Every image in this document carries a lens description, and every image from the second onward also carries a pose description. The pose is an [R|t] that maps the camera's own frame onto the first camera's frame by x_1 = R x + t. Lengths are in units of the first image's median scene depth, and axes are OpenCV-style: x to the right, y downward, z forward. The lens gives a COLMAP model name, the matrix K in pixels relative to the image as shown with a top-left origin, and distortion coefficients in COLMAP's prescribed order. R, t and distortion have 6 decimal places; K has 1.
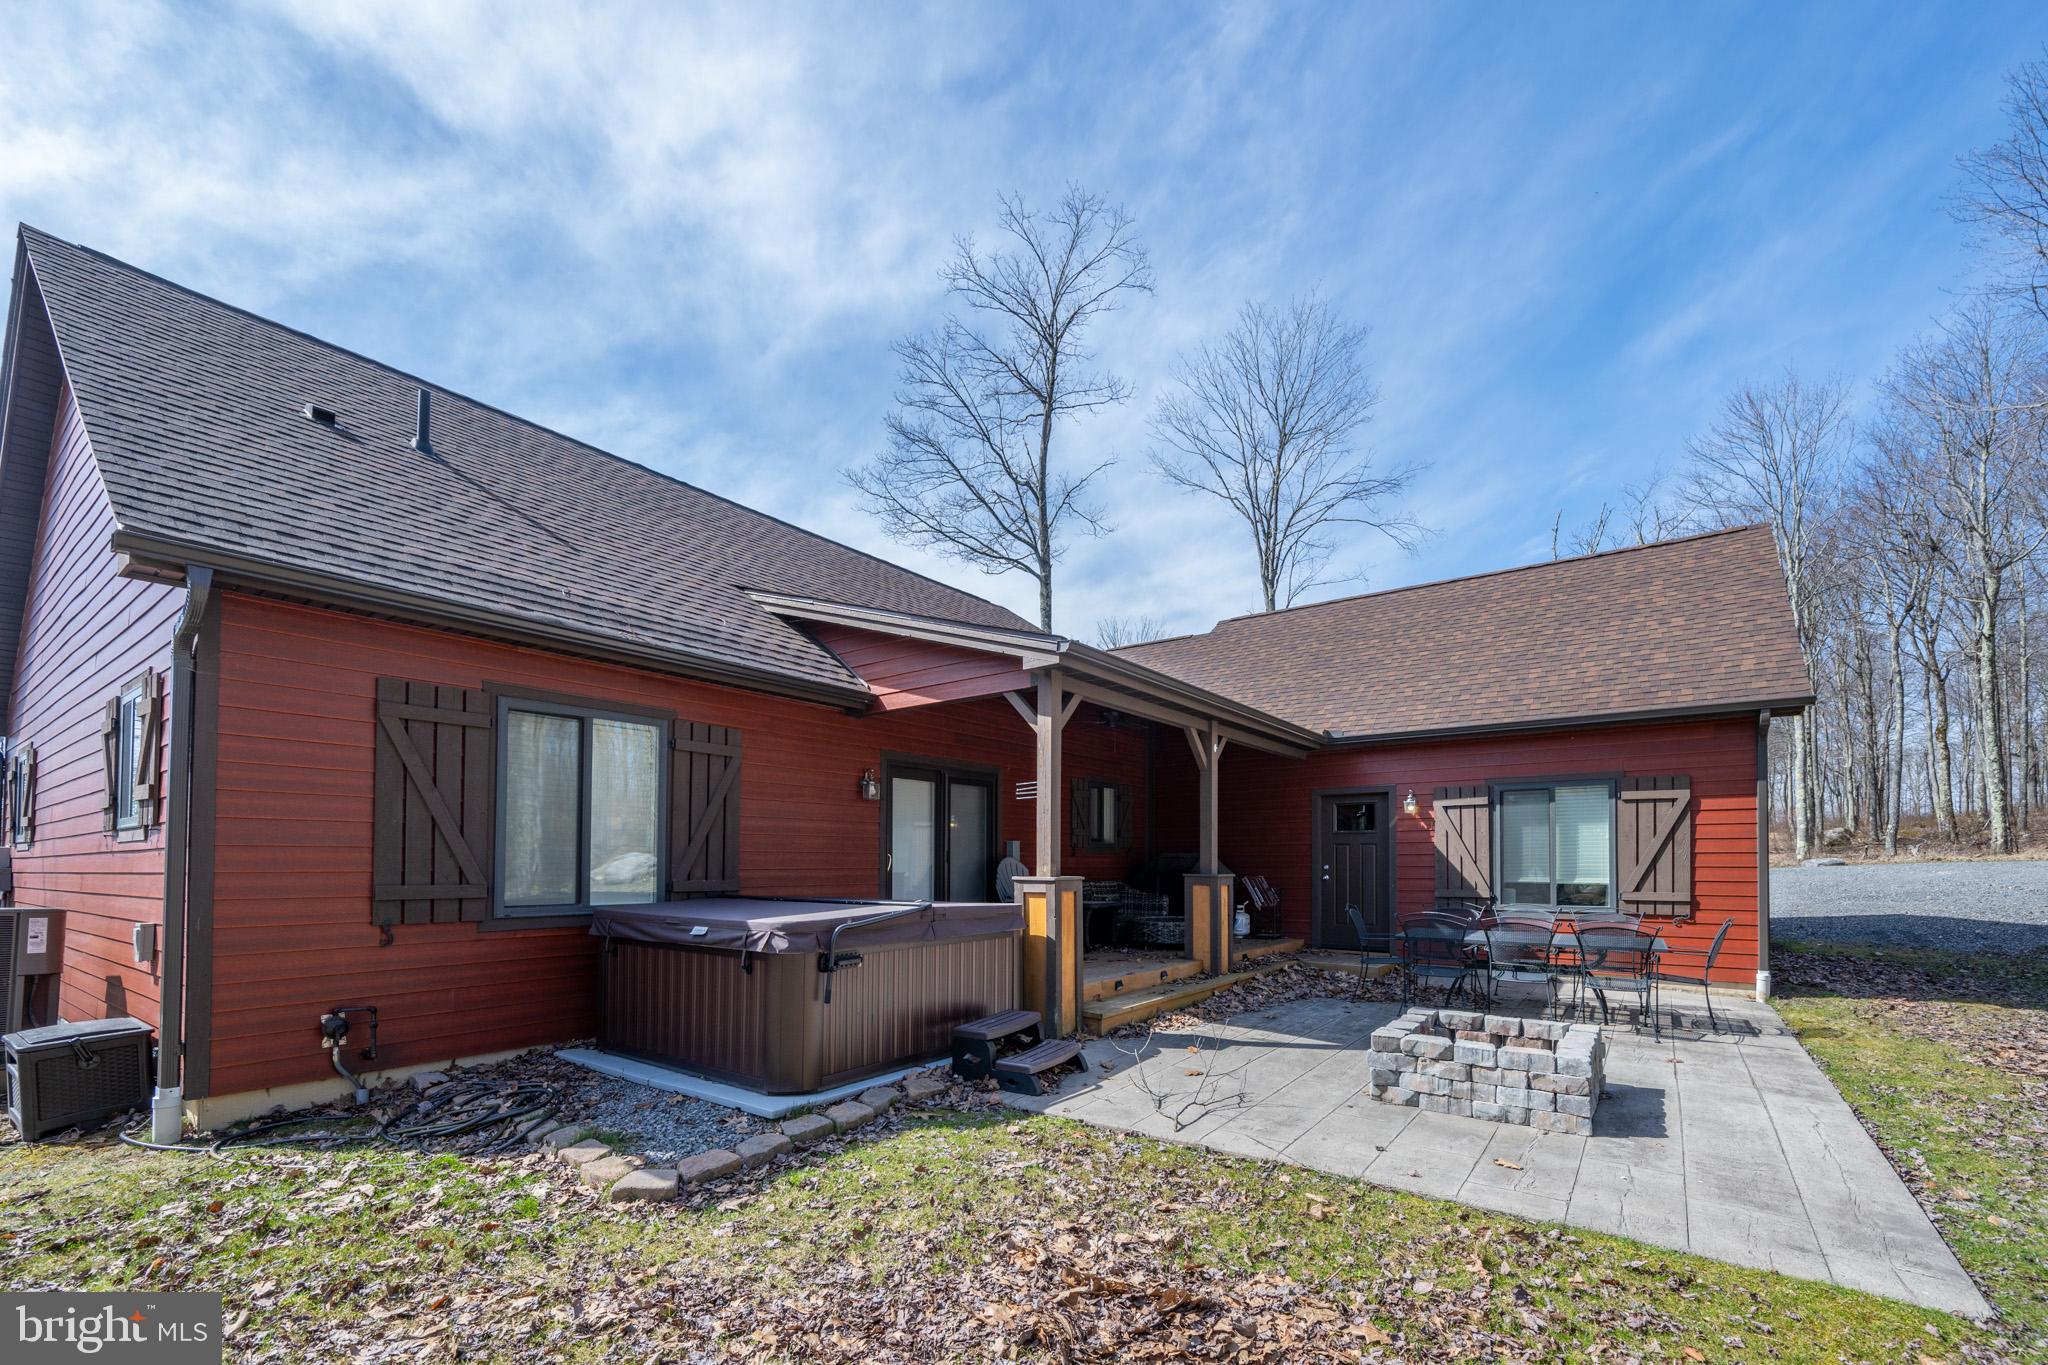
lens RADIAL K [[897.5, 0, 1028.9], [0, 897.5, 864.6], [0, 0, 1]] dist [-0.002319, -0.000246]
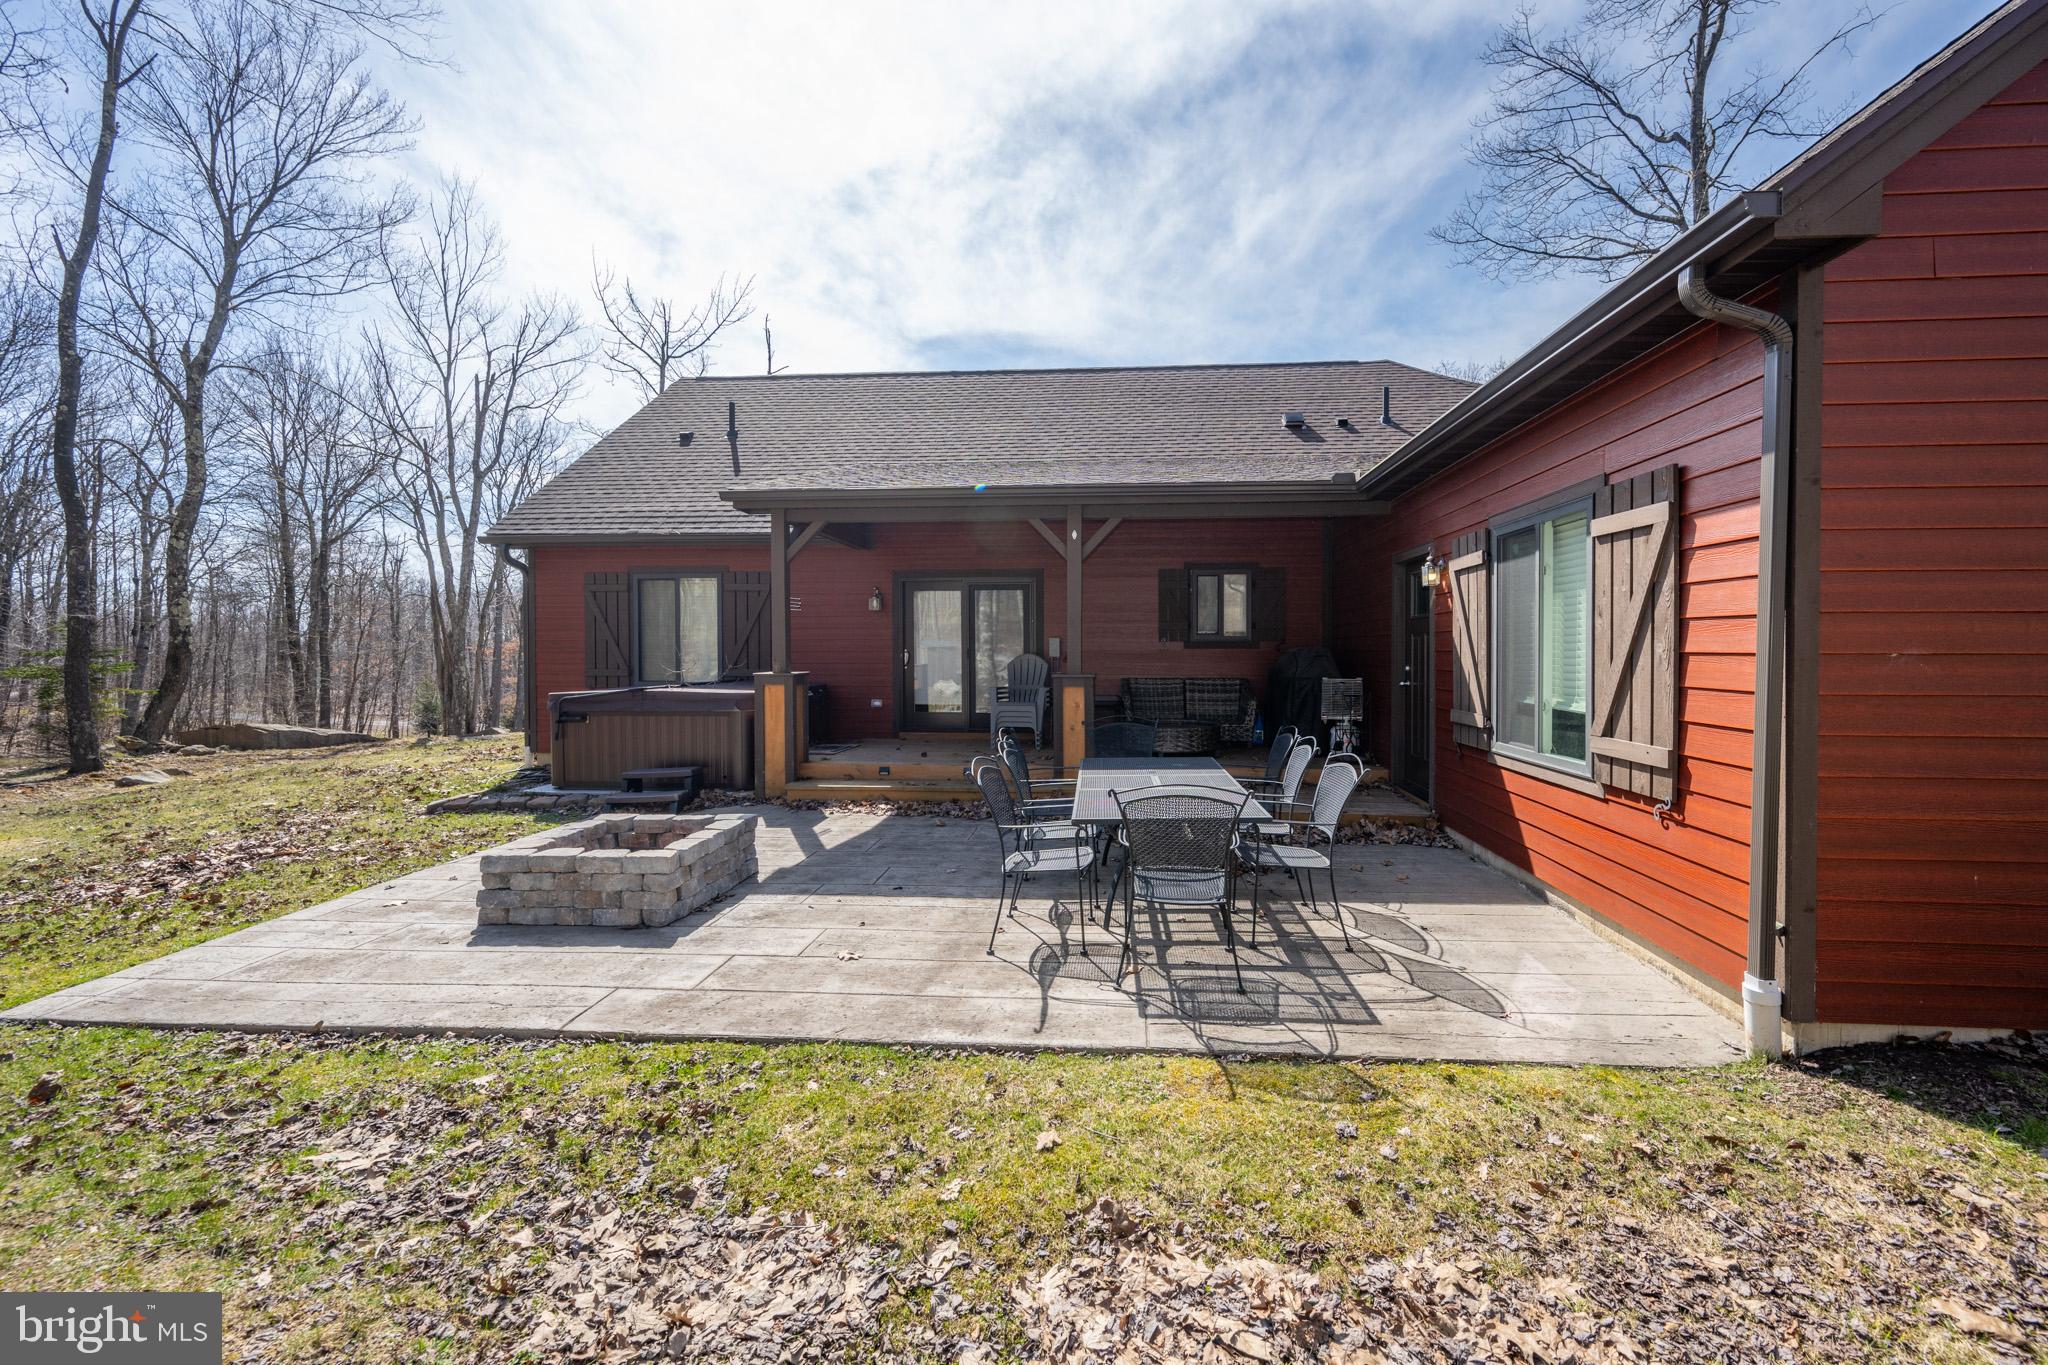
lens RADIAL K [[837.0, 0, 1028.6], [0, 837.0, 679.3], [0, 0, 1]] dist [-0.000936, -0.000009]
pose [[0.492158, 0.029924, -0.869992, 0.860410], [-0.003691, 0.999472, 0.032290, -0.011410], [0.870498, -0.012680, 0.492008, 0.510053]]
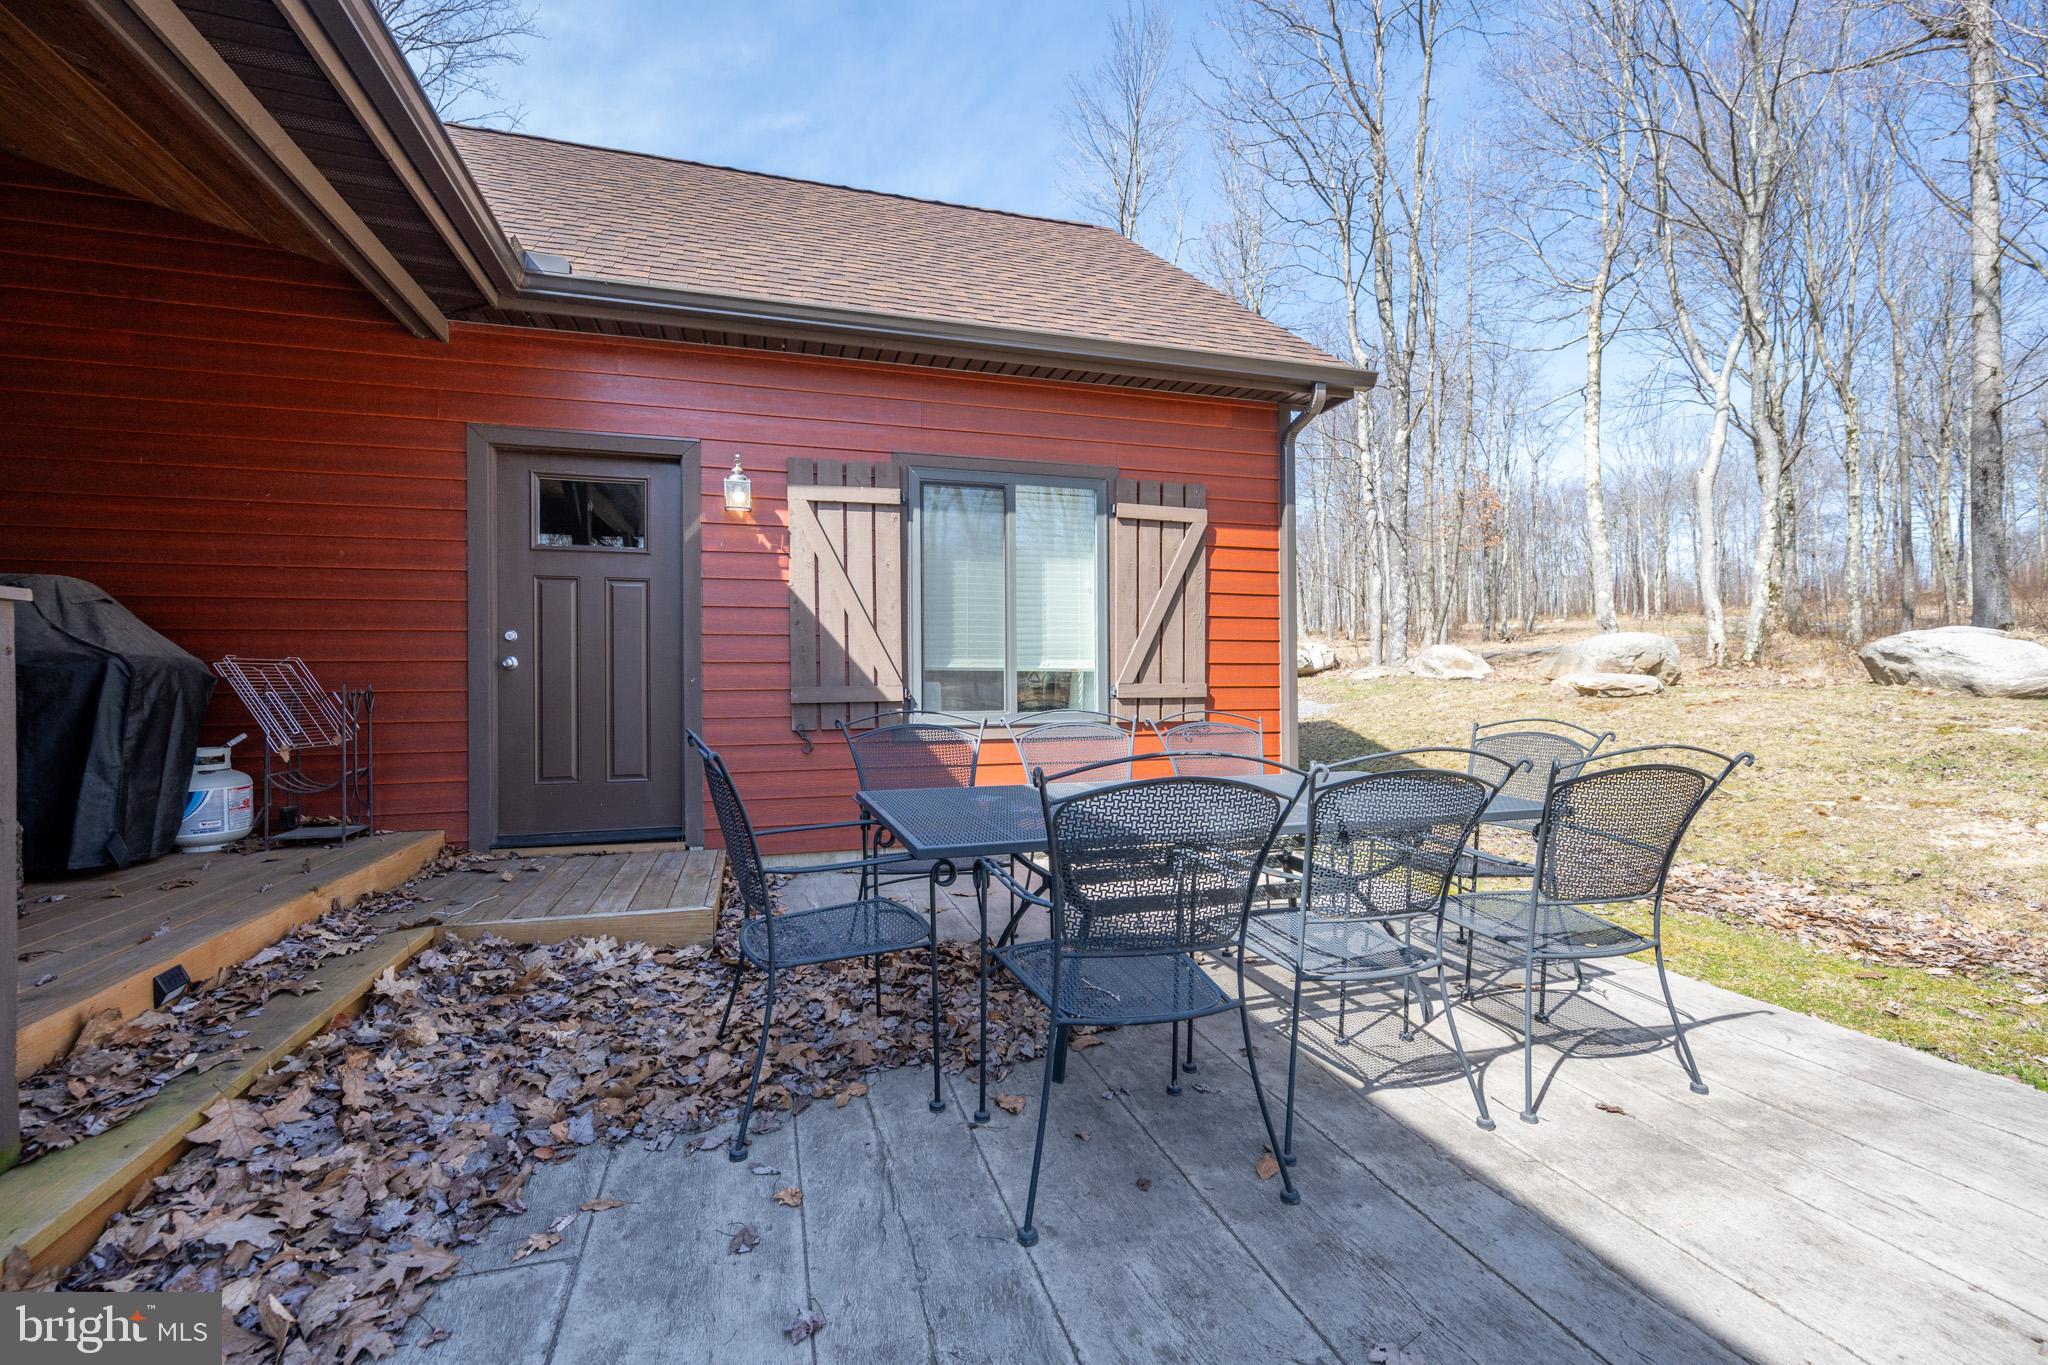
lens RADIAL K [[837.0, 0, 1028.6], [0, 837.0, 679.3], [0, 0, 1]] dist [-0.000936, -0.000009]
pose [[0.594051, -0.002164, 0.804425, 0.202961], [0.004921, 0.999987, -0.000944, 0.026846], [-0.804413, 0.004520, 0.594054, 0.708084]]
